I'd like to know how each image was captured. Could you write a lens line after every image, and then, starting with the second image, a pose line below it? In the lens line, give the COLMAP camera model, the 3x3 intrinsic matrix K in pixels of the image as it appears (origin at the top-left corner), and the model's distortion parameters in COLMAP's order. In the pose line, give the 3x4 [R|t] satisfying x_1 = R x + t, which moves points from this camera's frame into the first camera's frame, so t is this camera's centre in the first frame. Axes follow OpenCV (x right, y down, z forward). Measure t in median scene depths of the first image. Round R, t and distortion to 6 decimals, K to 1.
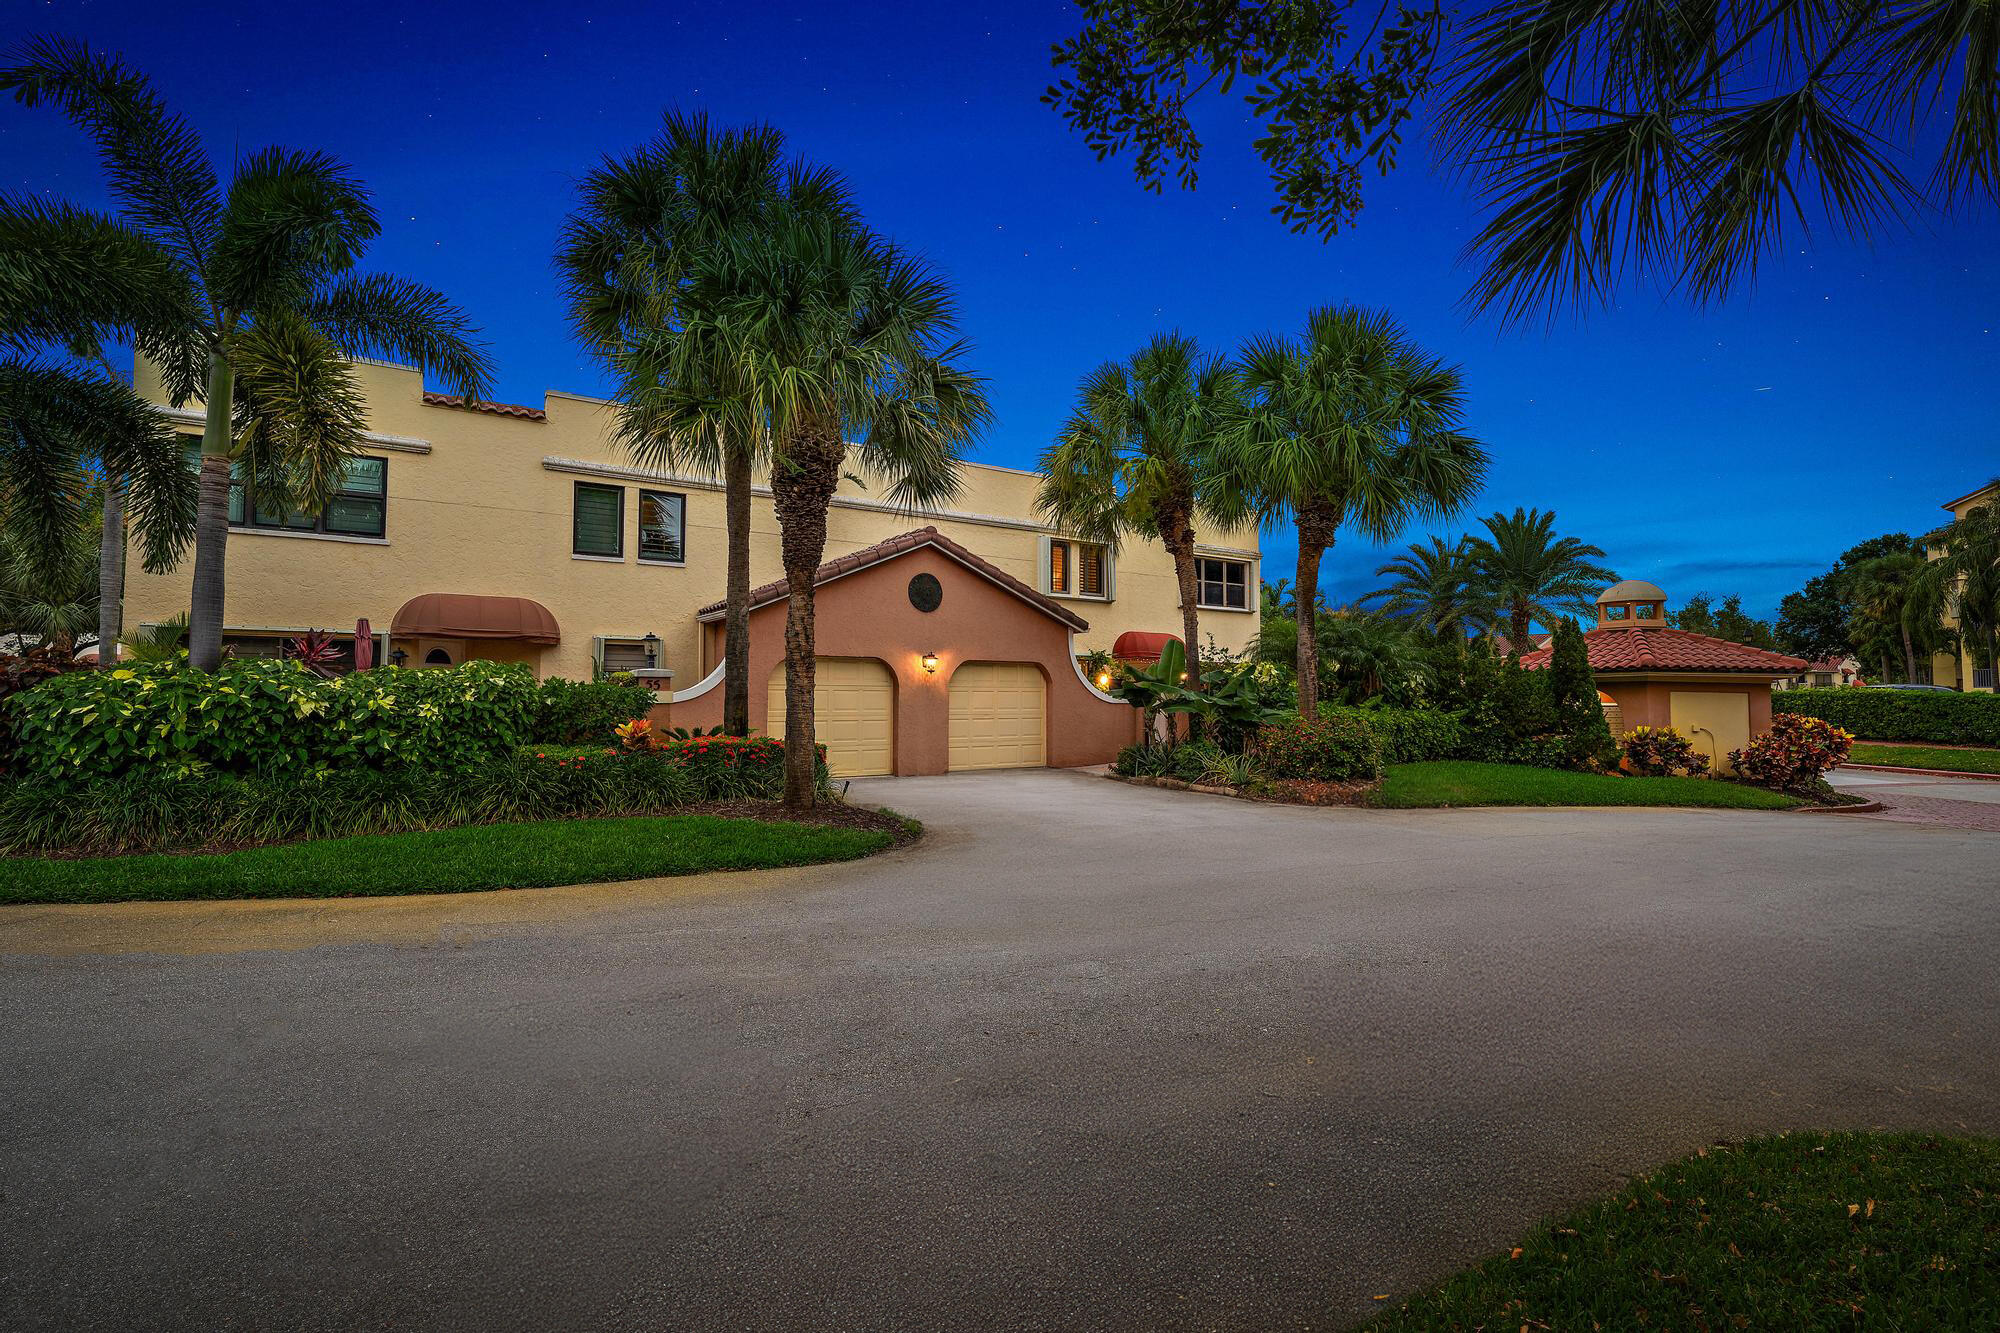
lens RADIAL K [[921.1, 0, 995.6], [0, 921.1, 661.5], [0, 0, 1]] dist [0.001053, -0.000165]
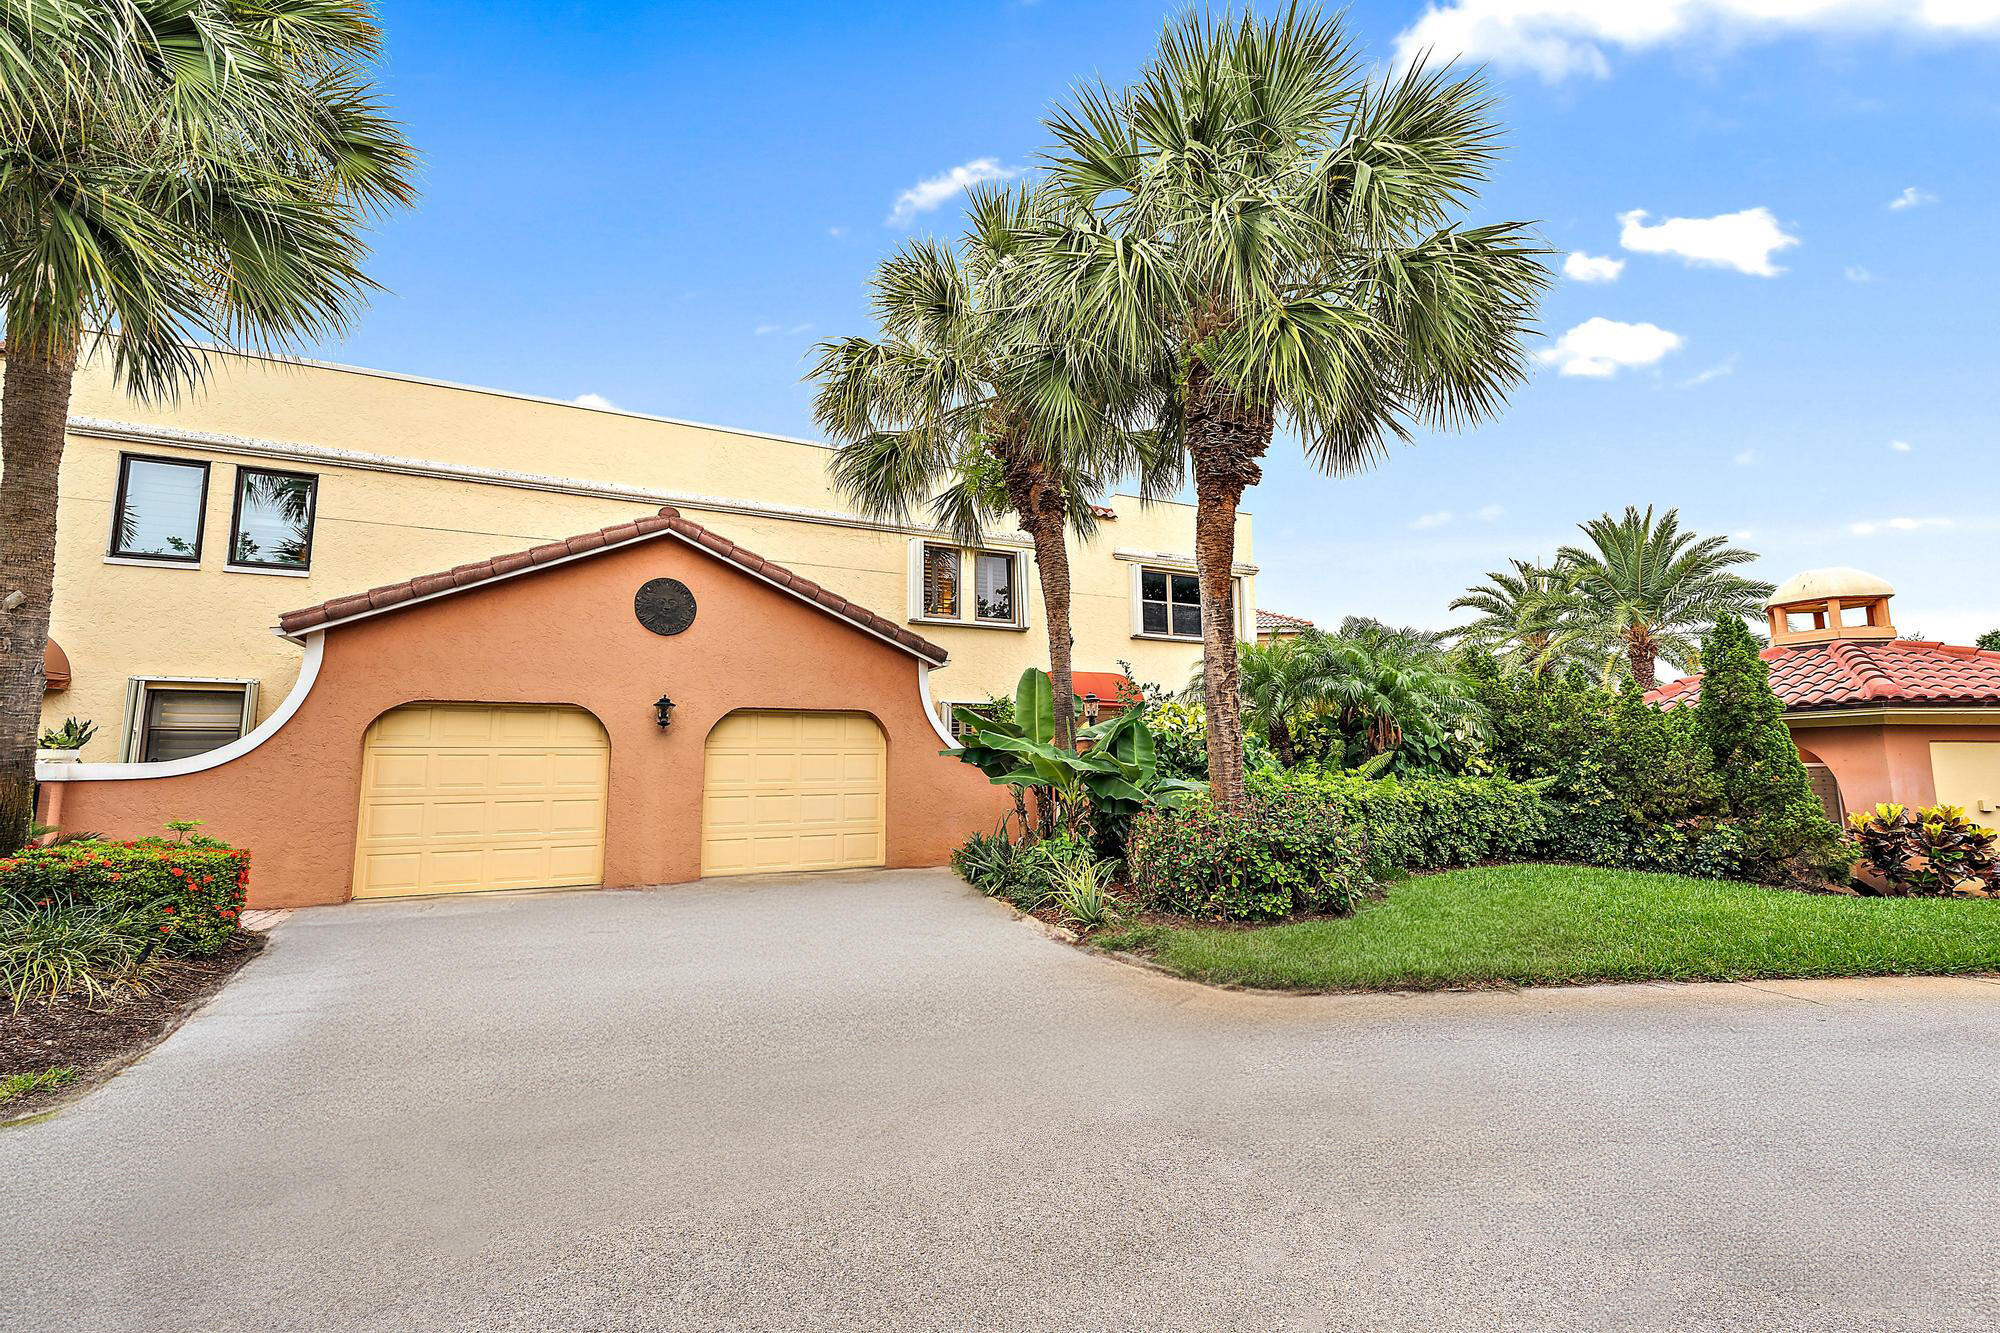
lens RADIAL K [[847.2, 0, 1000.4], [0, 847.2, 665.8], [0, 0, 1]] dist [-0.000693, 0.000381]
pose [[0.991028, -0.024999, -0.131292, 0.235874], [0.014700, 0.996779, -0.078833, 0.019287], [0.132840, 0.076196, 0.988204, 0.413274]]
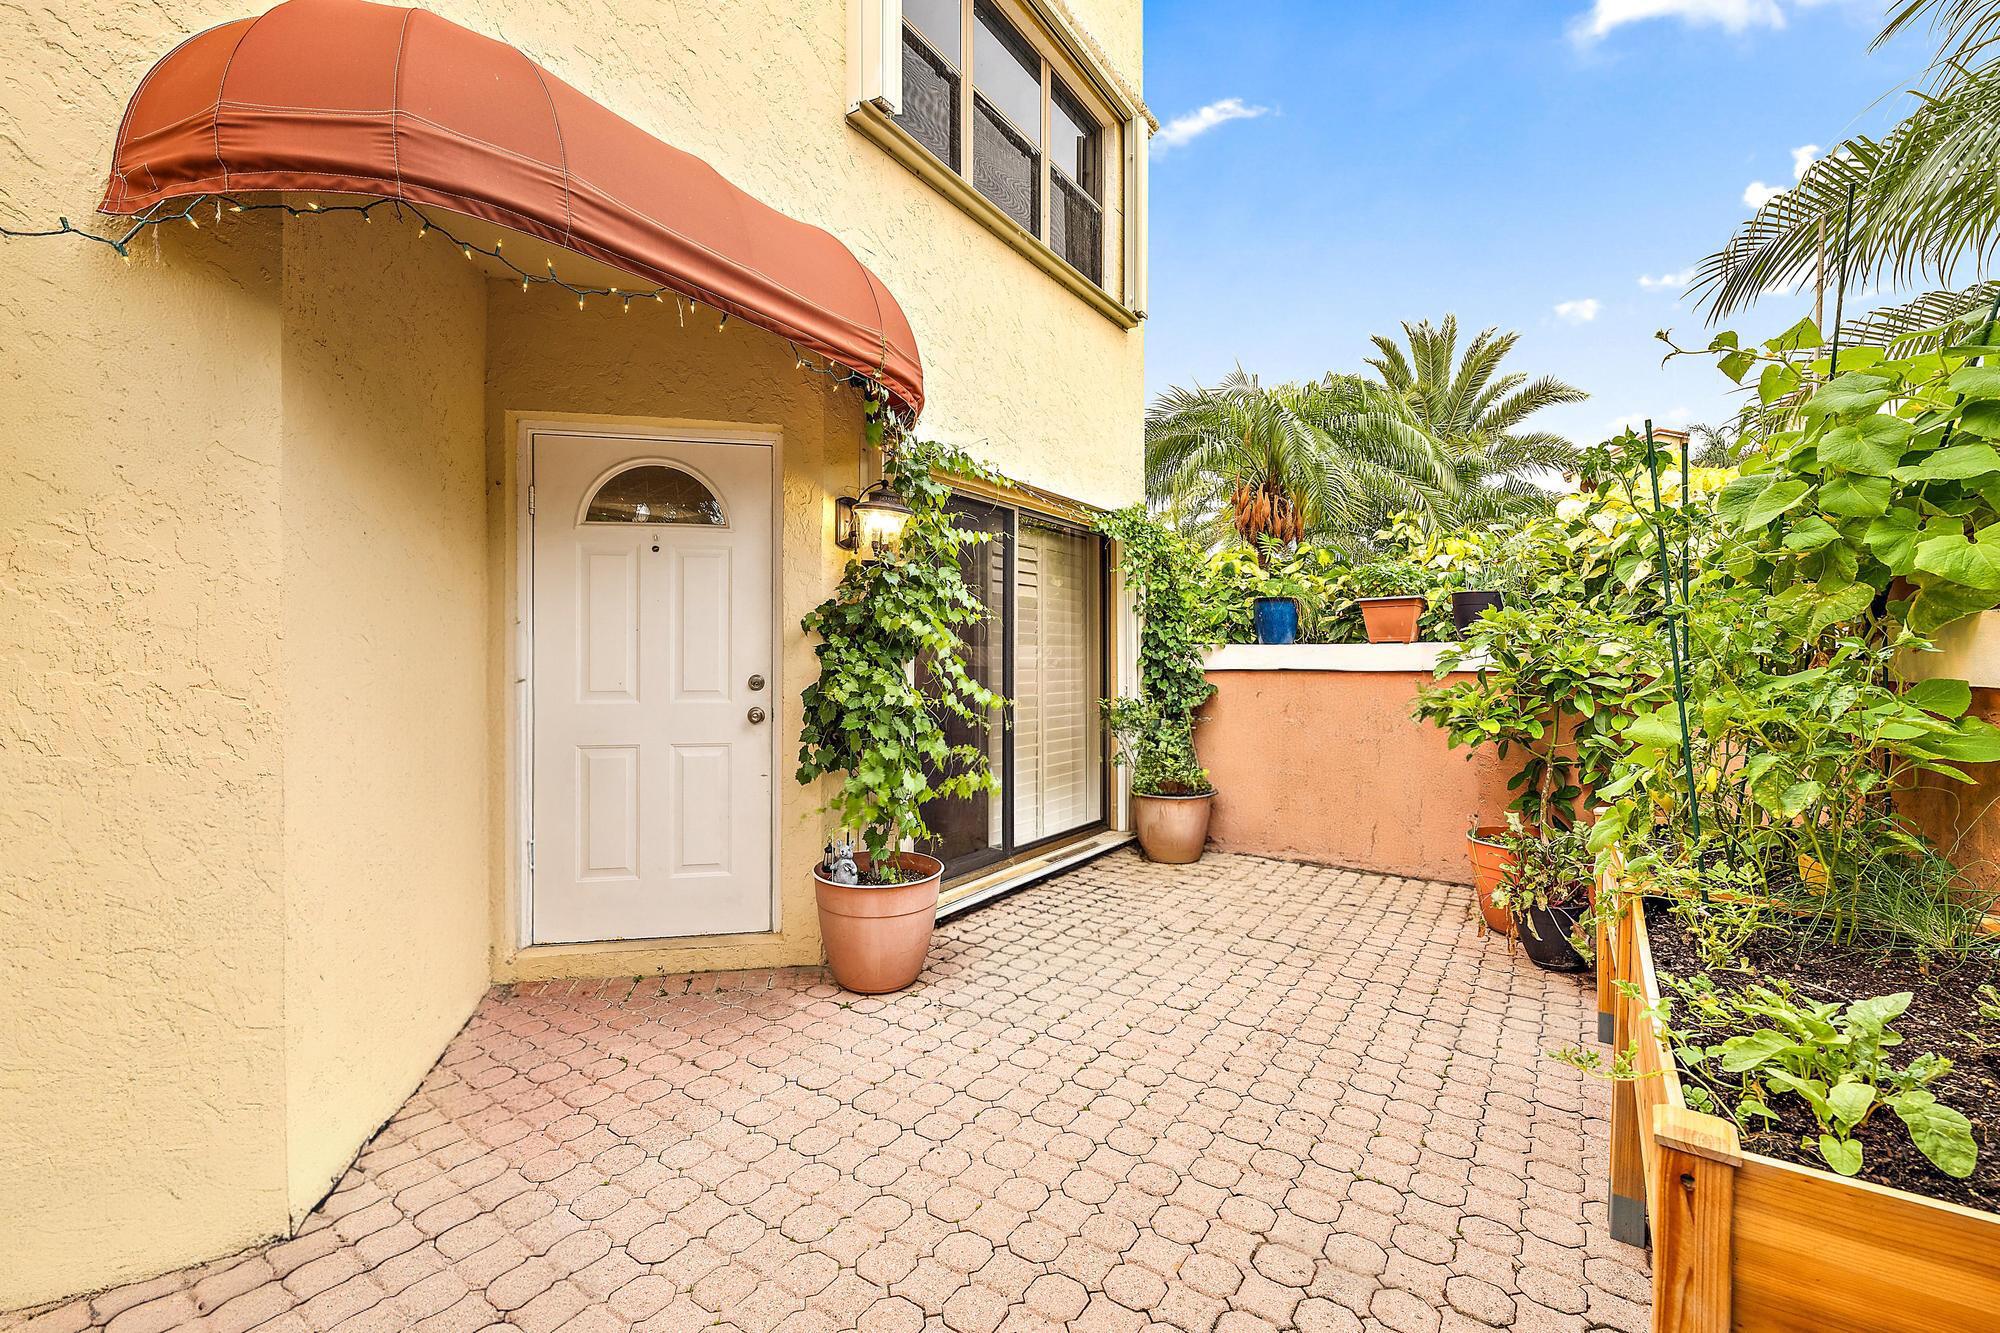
lens RADIAL K [[847.2, 0, 1000.4], [0, 847.2, 665.8], [0, 0, 1]] dist [-0.000693, 0.000381]
pose [[0.921676, -0.006016, 0.387913, 0.209090], [-0.012739, 0.998871, 0.045759, 0.043875], [-0.387750, -0.047116, 0.920559, 1.086801]]
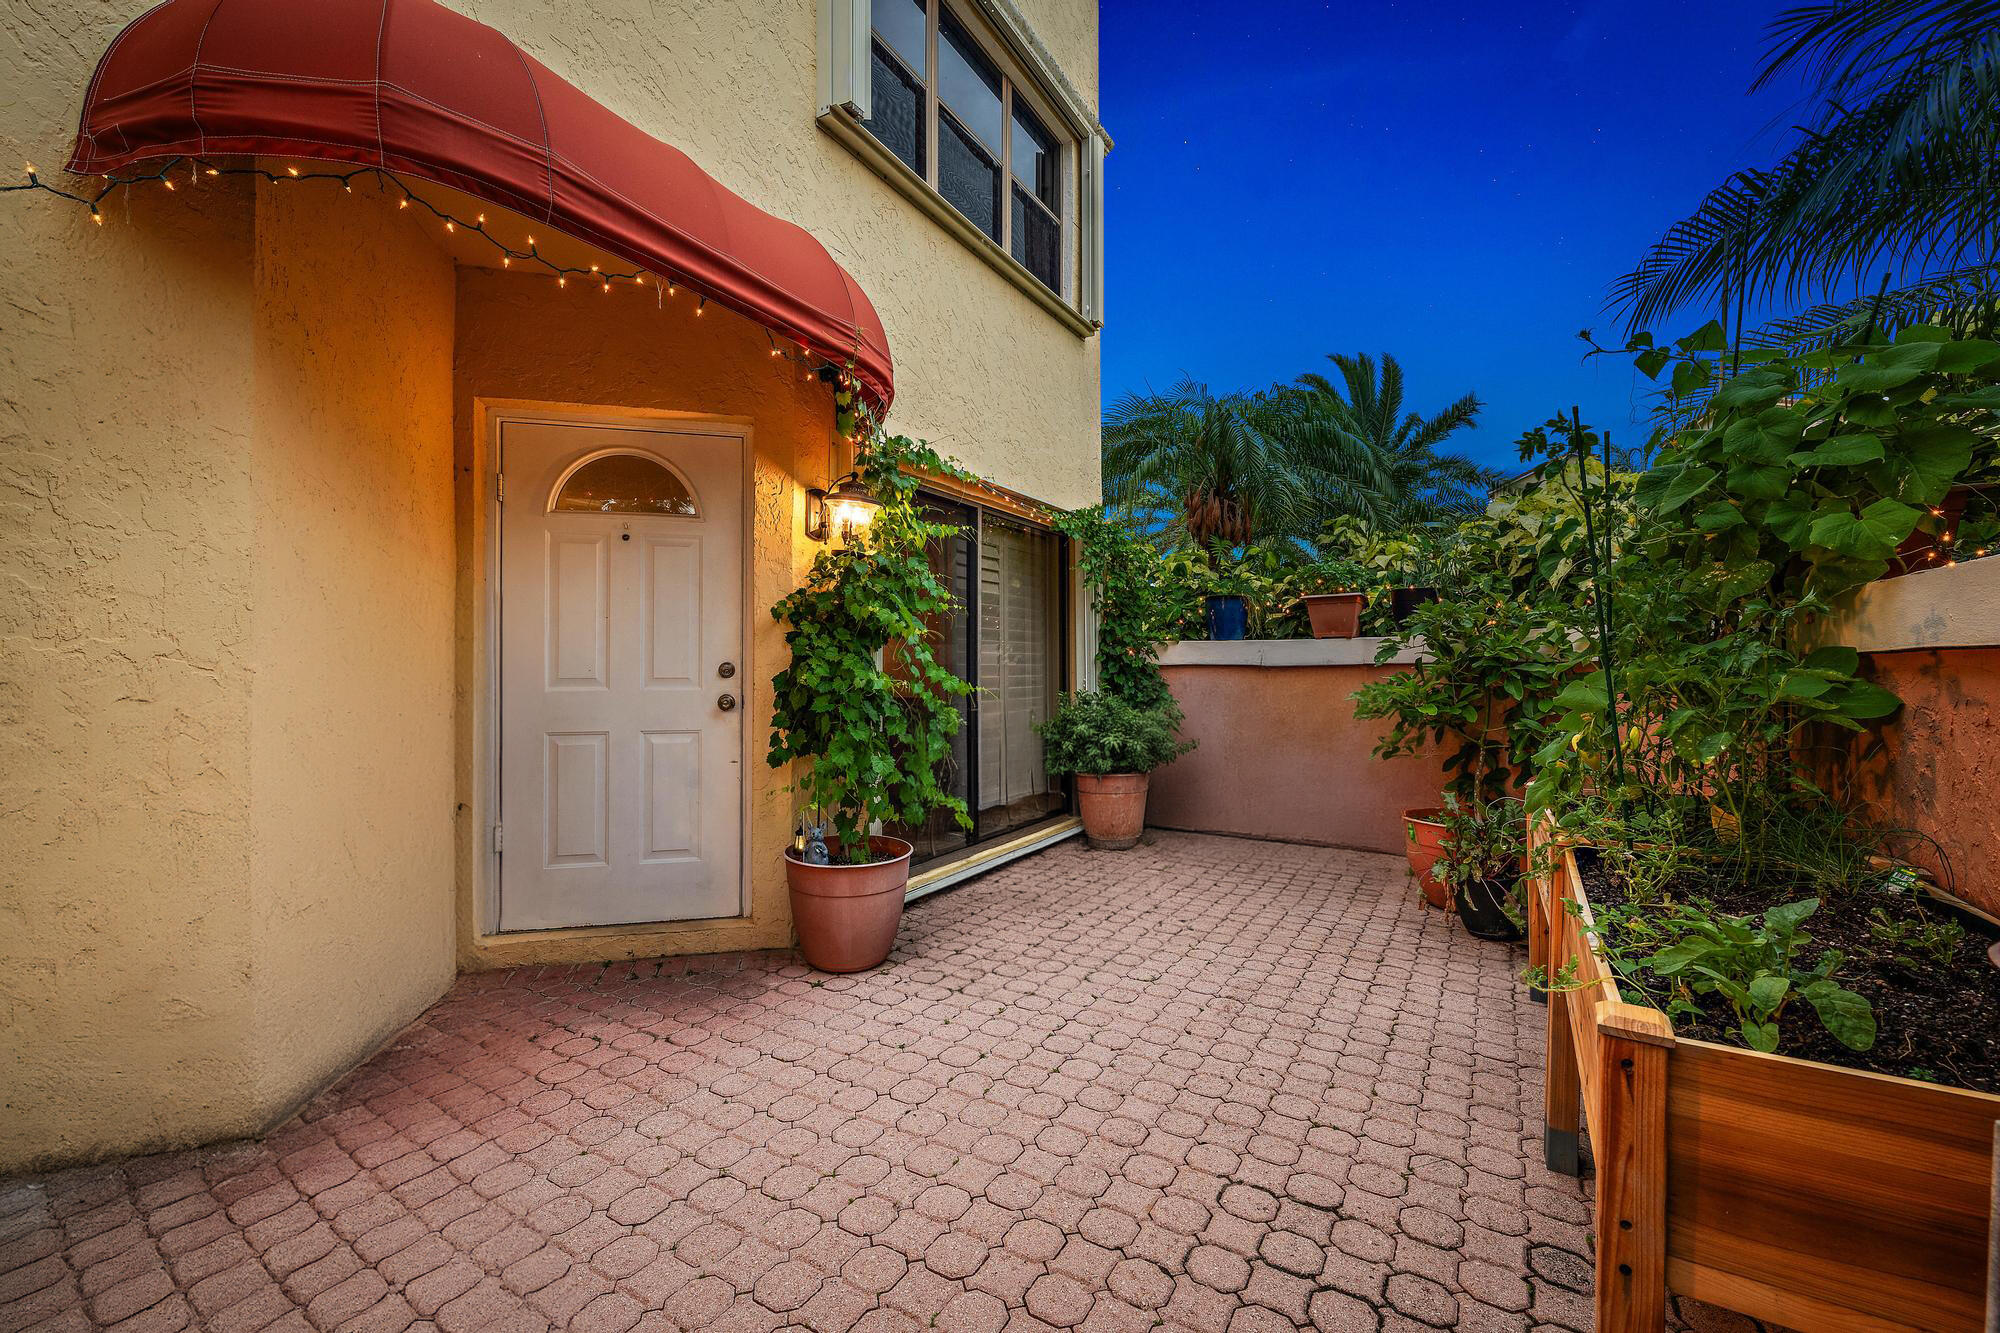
lens RADIAL K [[827.5, 0, 1000.0], [0, 827.5, 666.5], [0, 0, 1]] dist [-0.001785, 0.000689]
pose [[0.899484, -0.002744, 0.436944, 0.205871], [-0.014016, 0.999285, 0.035129, 0.048913], [-0.436728, -0.037722, 0.898802, 1.086290]]
